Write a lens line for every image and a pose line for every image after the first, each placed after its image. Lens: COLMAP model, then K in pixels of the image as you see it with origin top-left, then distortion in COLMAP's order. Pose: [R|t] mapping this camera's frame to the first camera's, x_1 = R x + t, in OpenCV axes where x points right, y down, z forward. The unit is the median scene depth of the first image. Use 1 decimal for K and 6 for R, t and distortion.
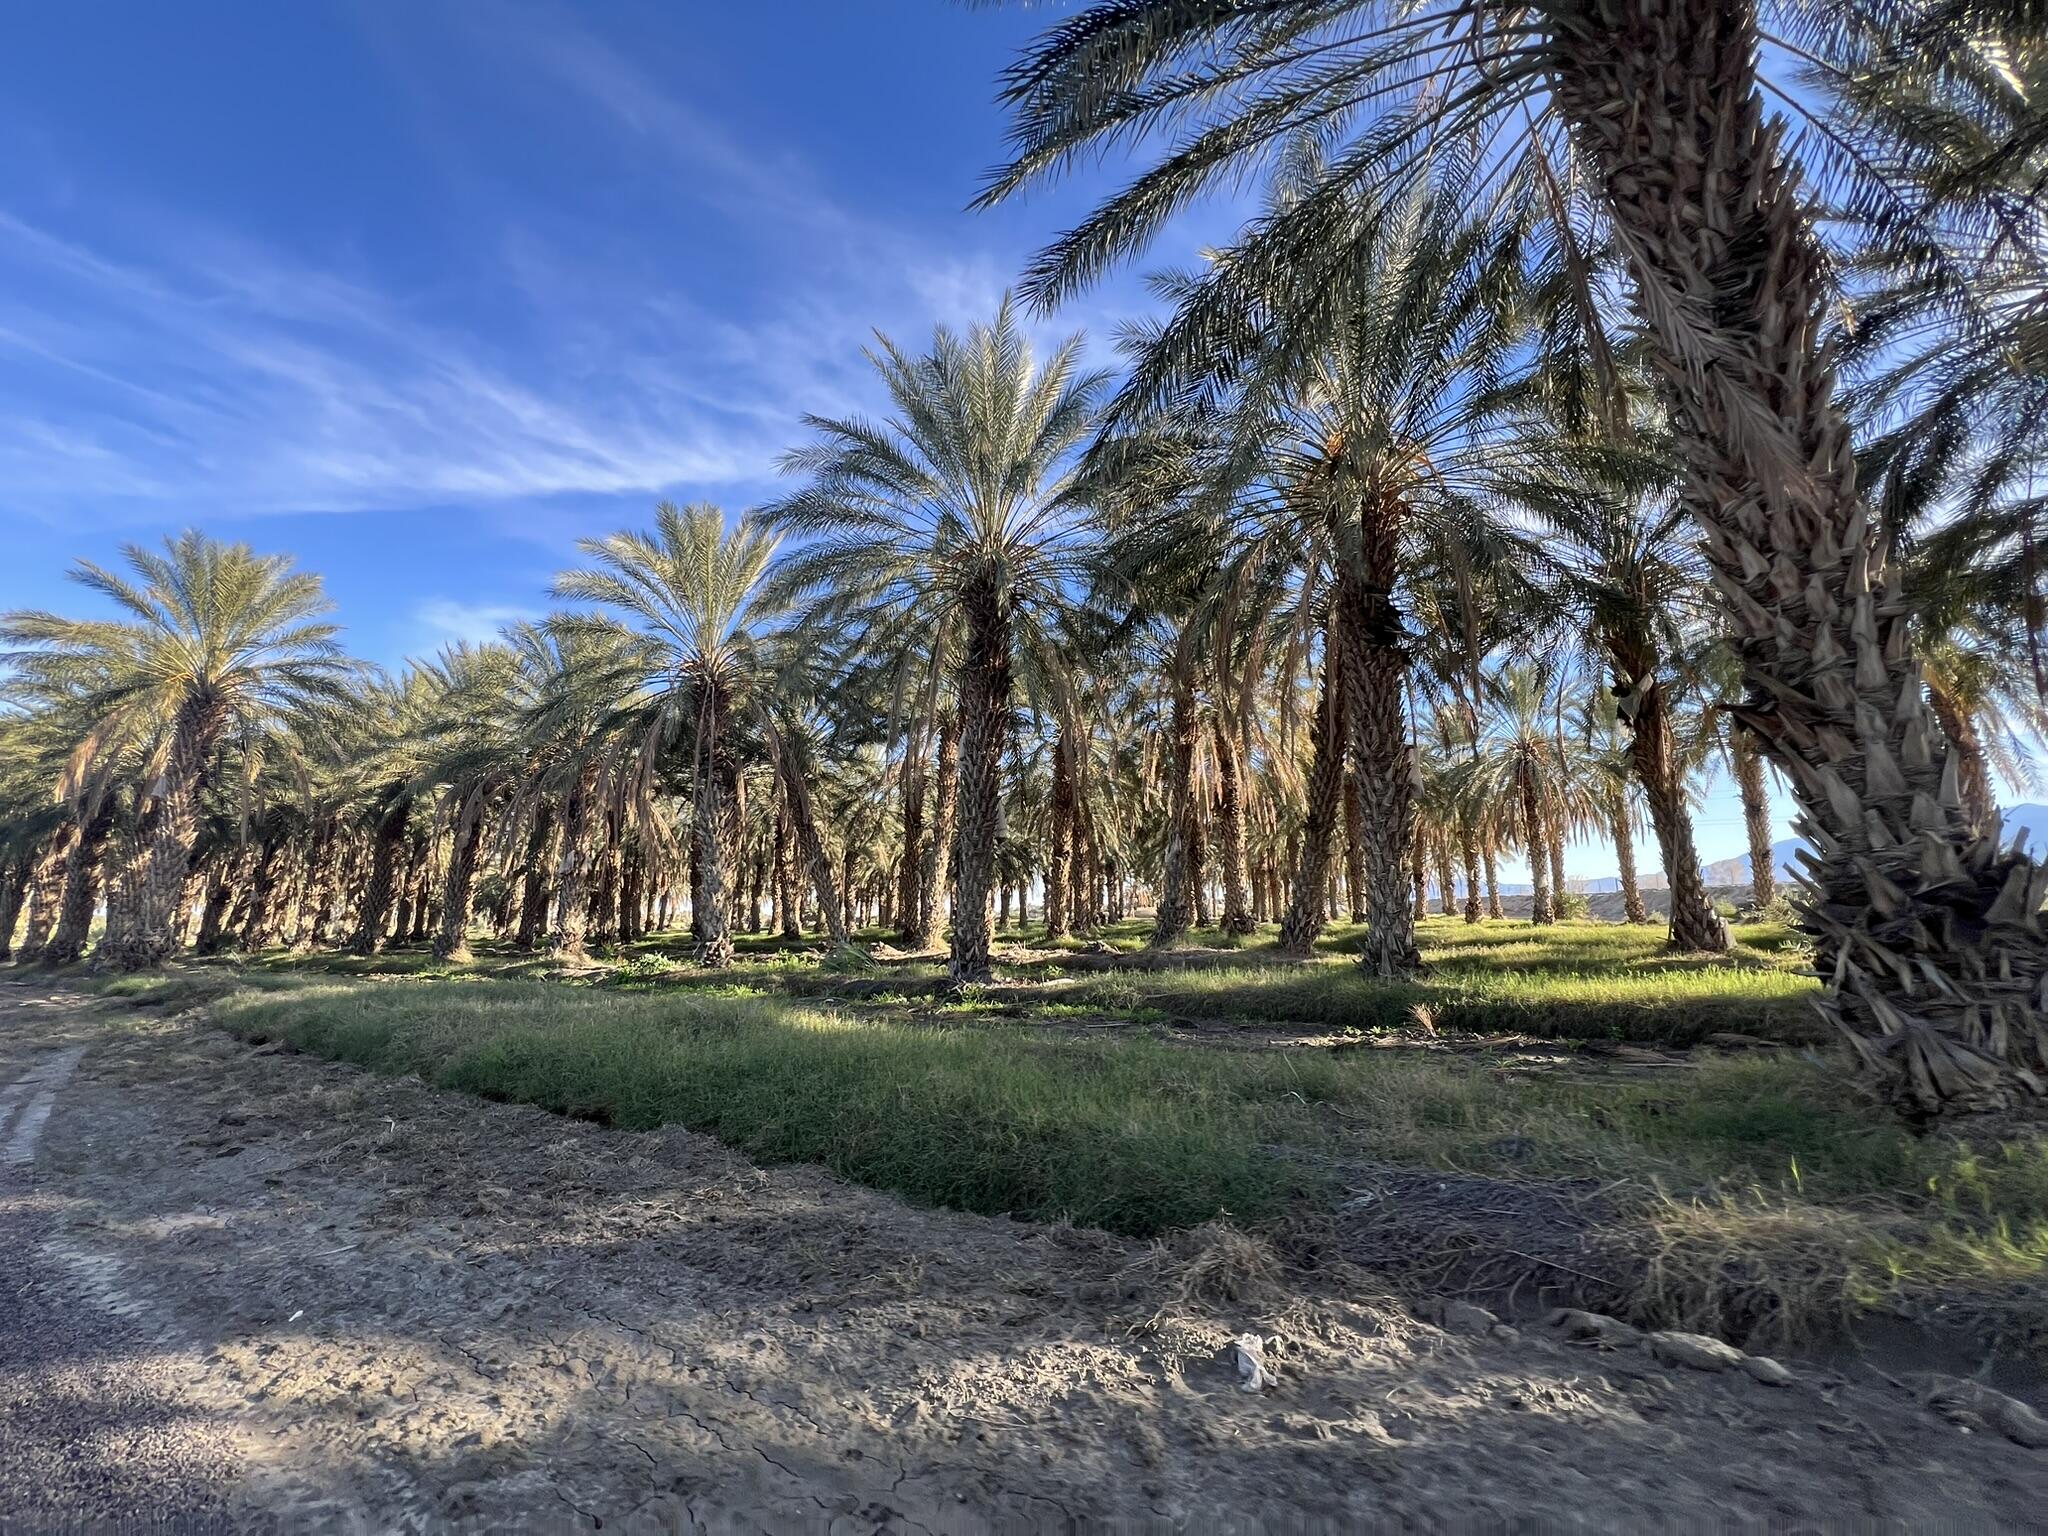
lens RADIAL K [[821.3, 0, 1027.9], [0, 821.3, 757.1], [0, 0, 1]] dist [-0.001623, 0.000377]
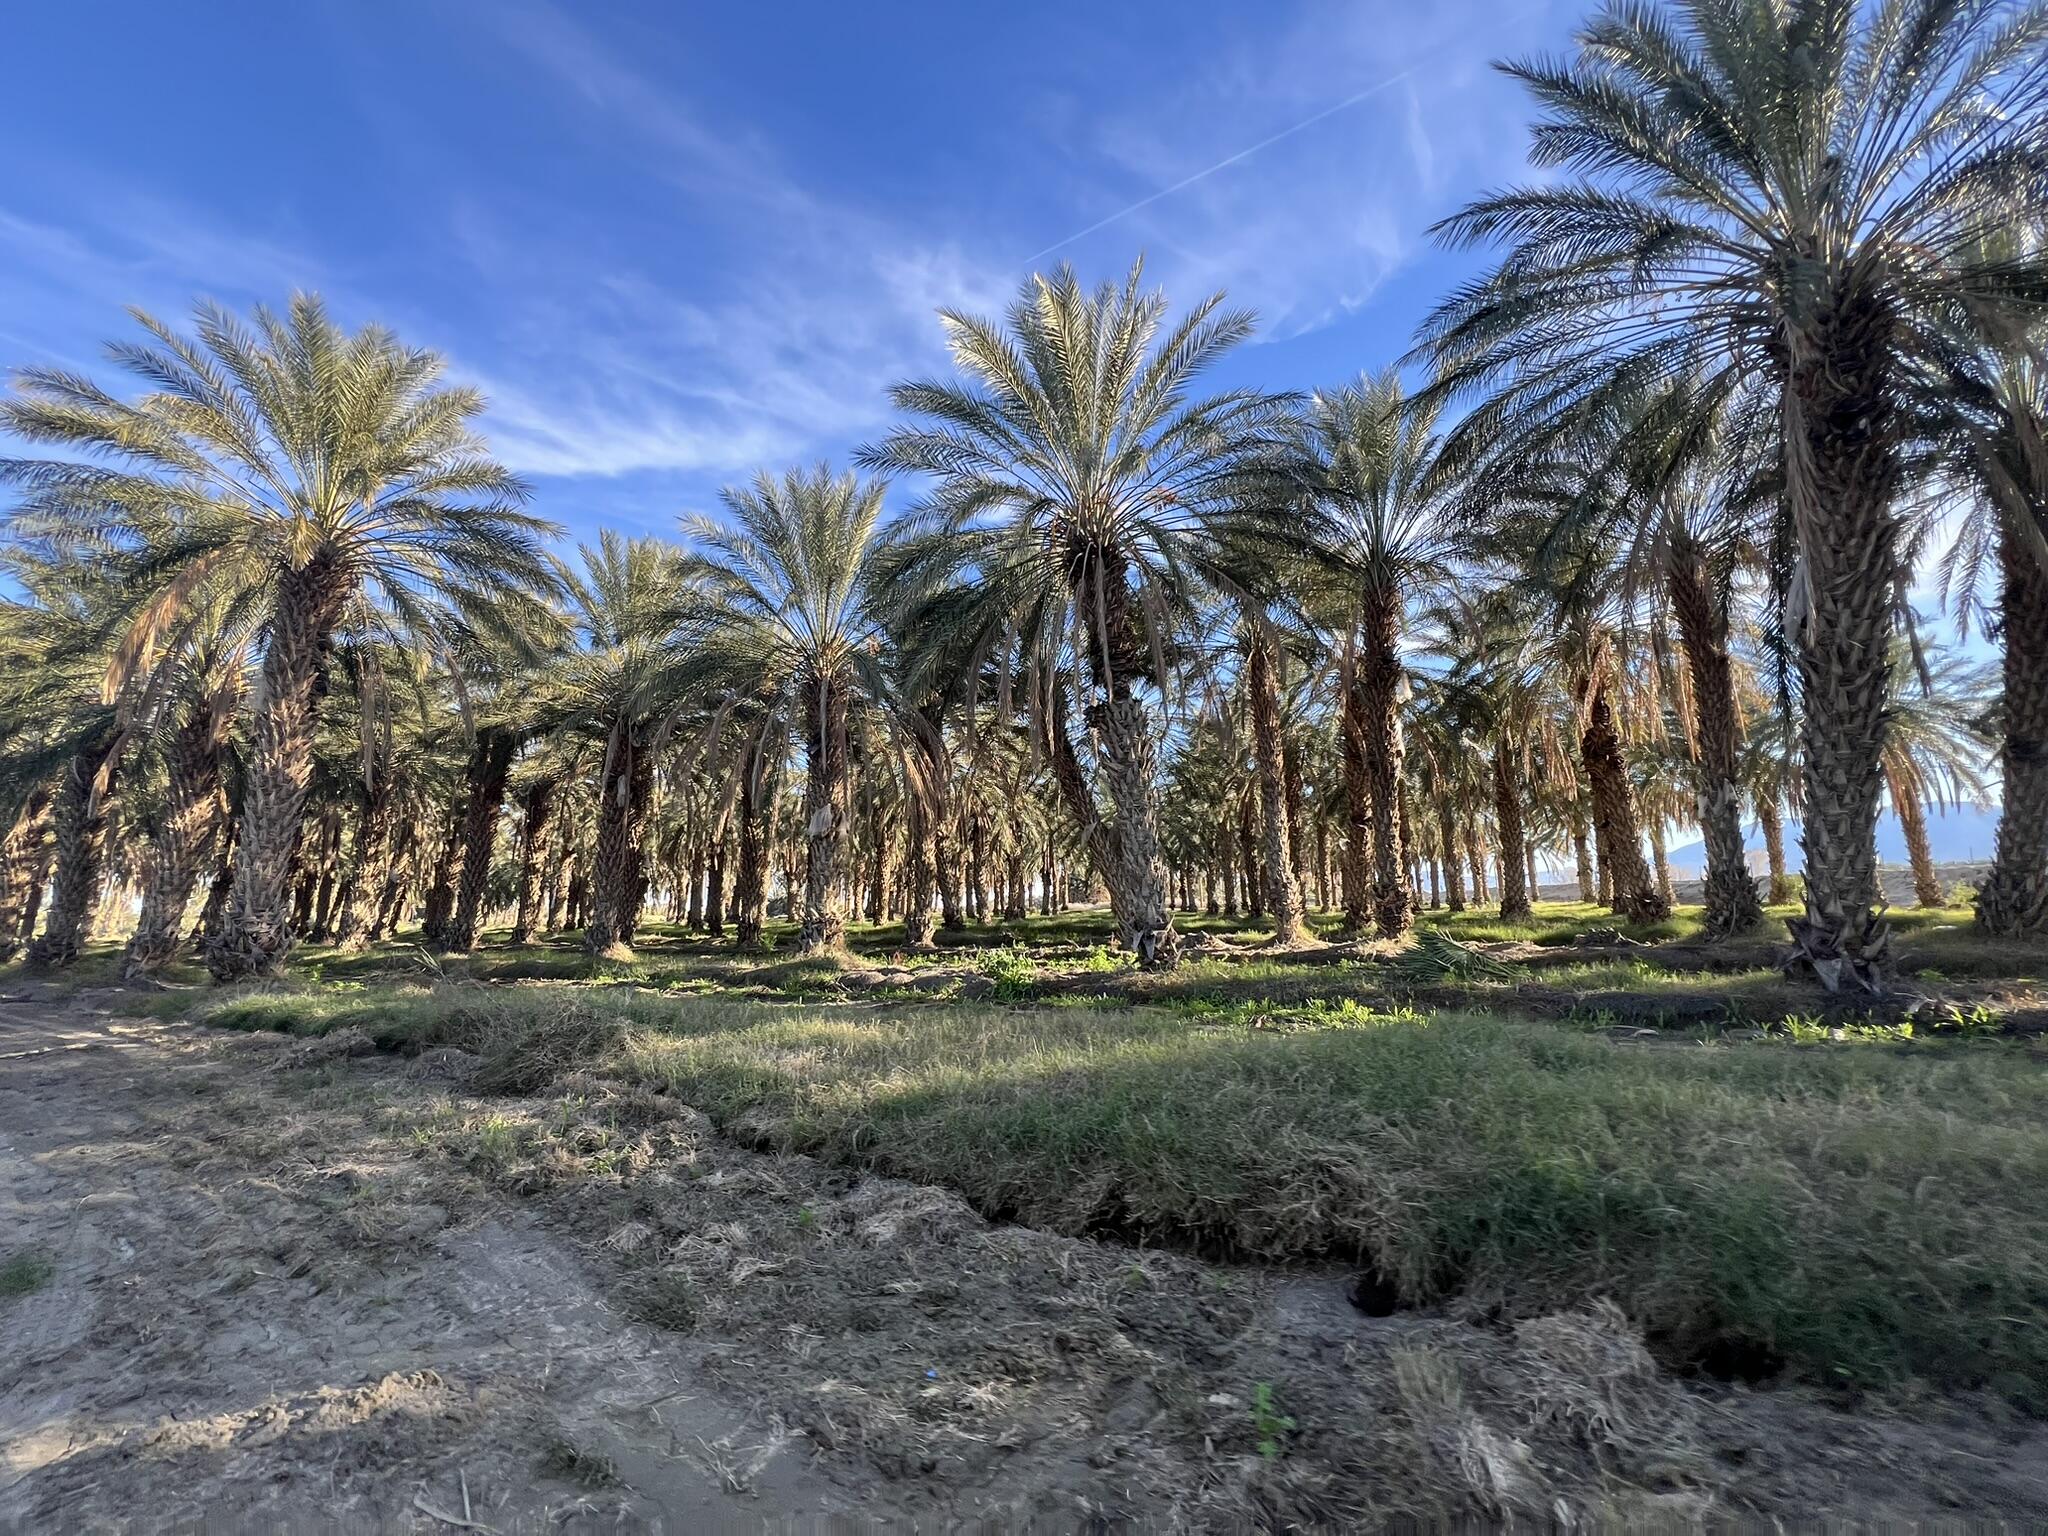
lens RADIAL K [[821.3, 0, 1030.3], [0, 821.3, 755.3], [0, 0, 1]] dist [-0.001623, 0.000377]
pose [[0.998949, 0.006325, 0.045403, -0.377152], [-0.006631, 0.999956, 0.006592, 0.060286], [-0.045359, -0.006886, 0.998947, 0.259184]]
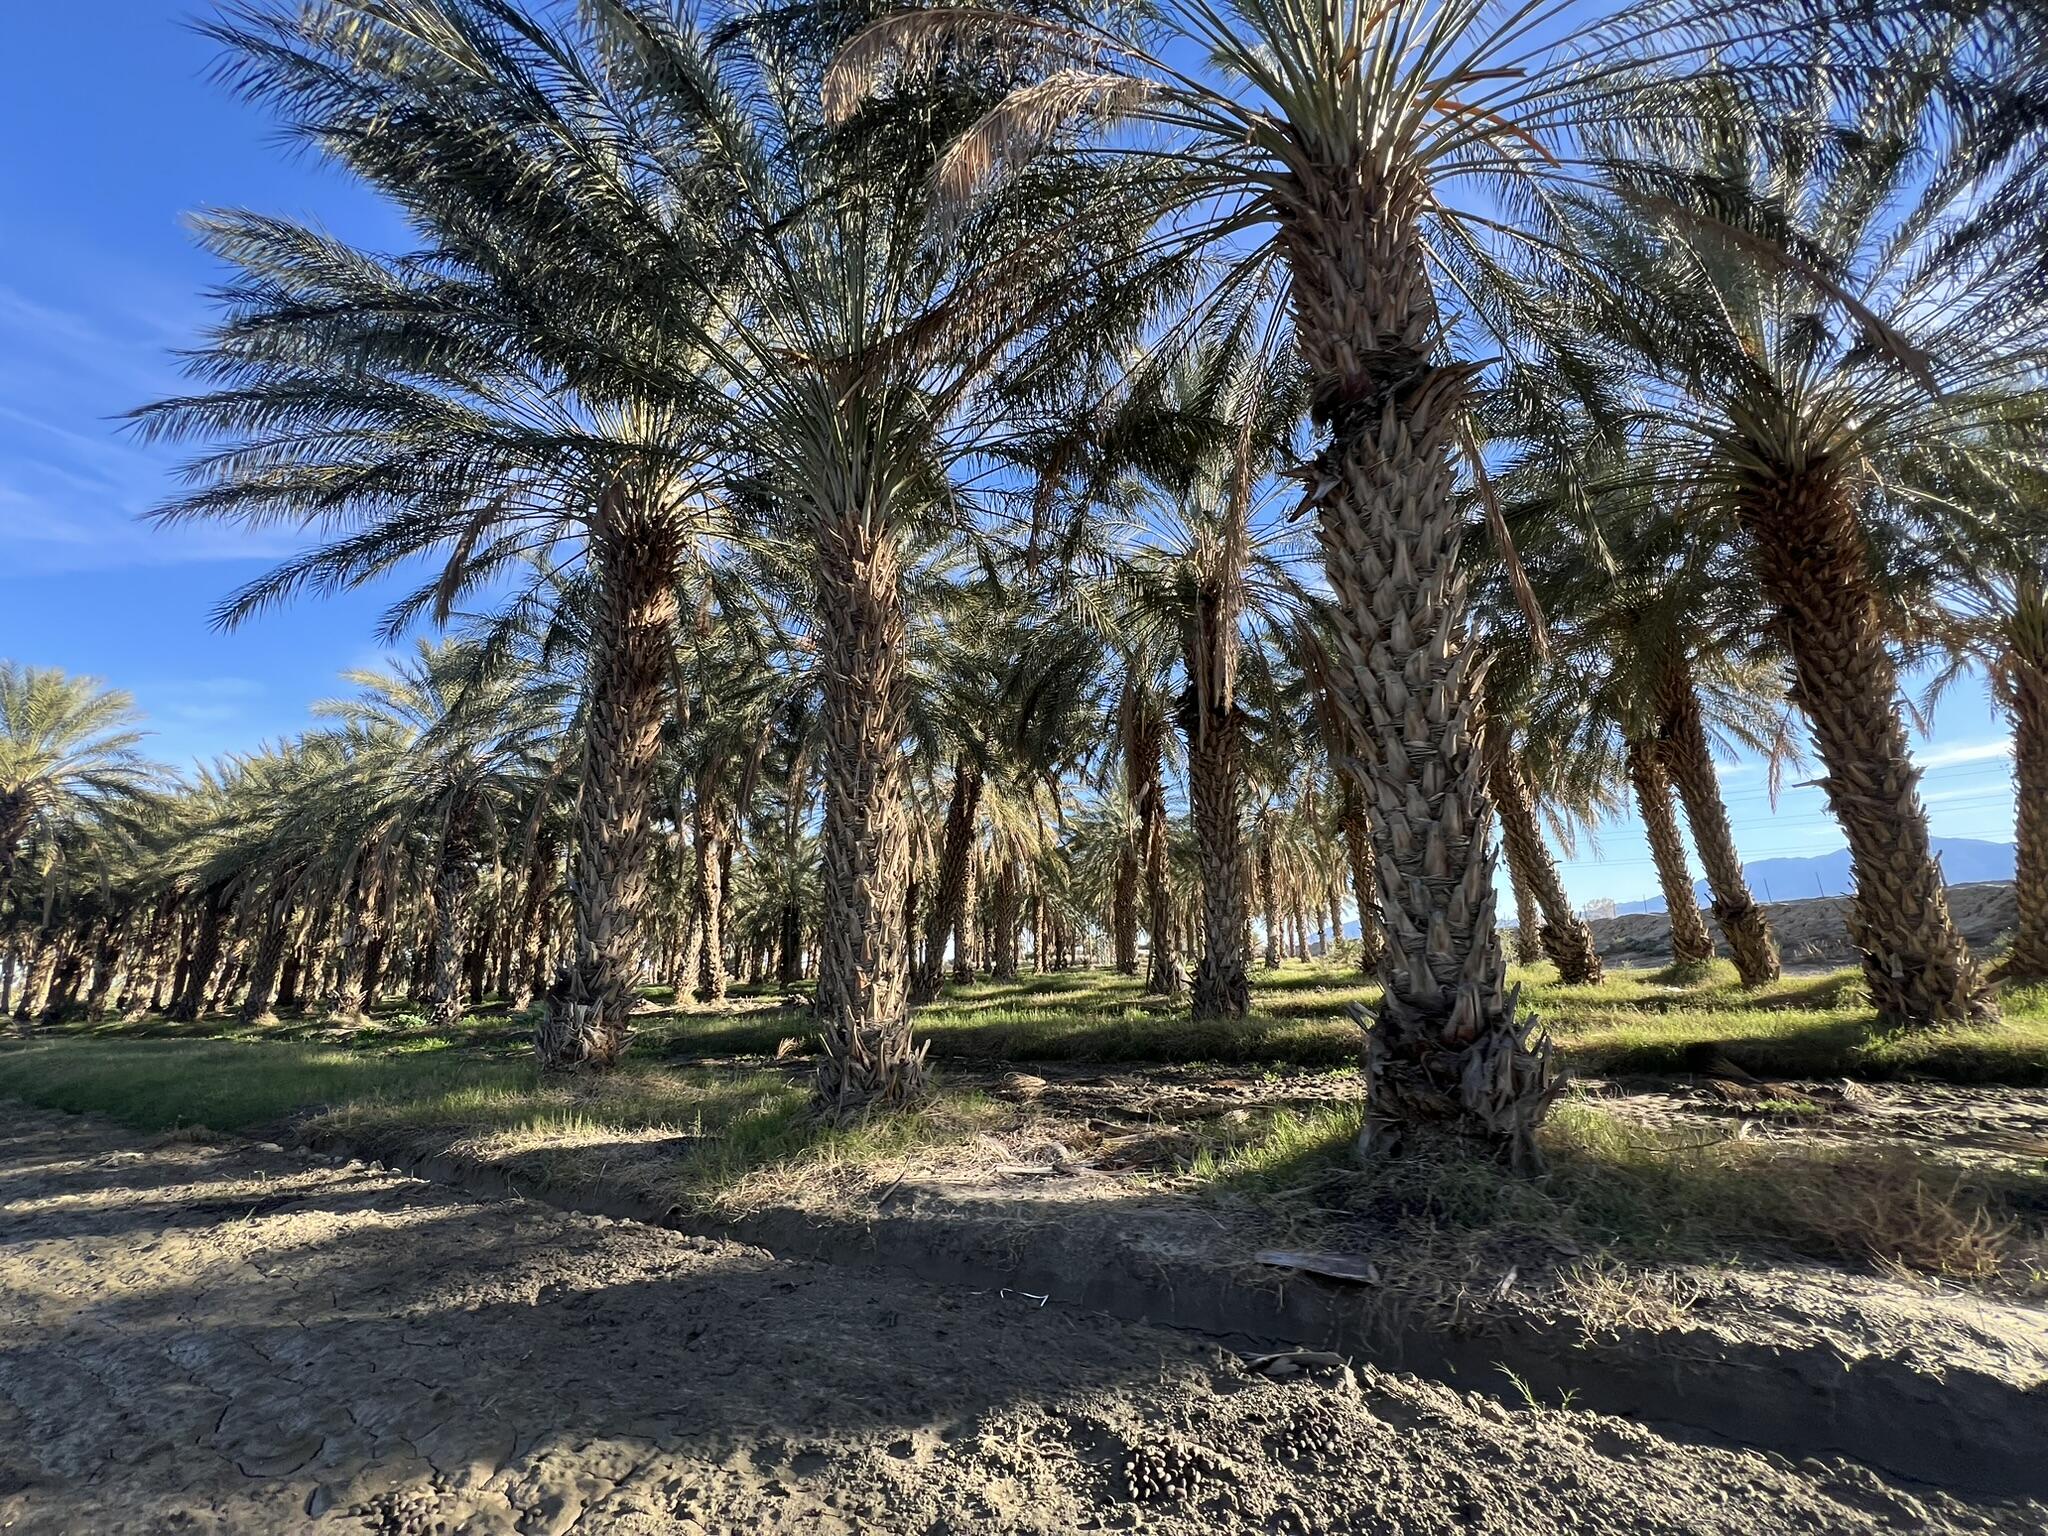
lens RADIAL K [[821.3, 0, 1022.2], [0, 821.3, 758.7], [0, 0, 1]] dist [-0.001623, 0.000377]
pose [[0.998788, -0.009280, 0.048334, 0.298726], [0.011833, 0.998535, -0.052807, -0.042497], [-0.047773, 0.053315, 0.997434, -0.187263]]
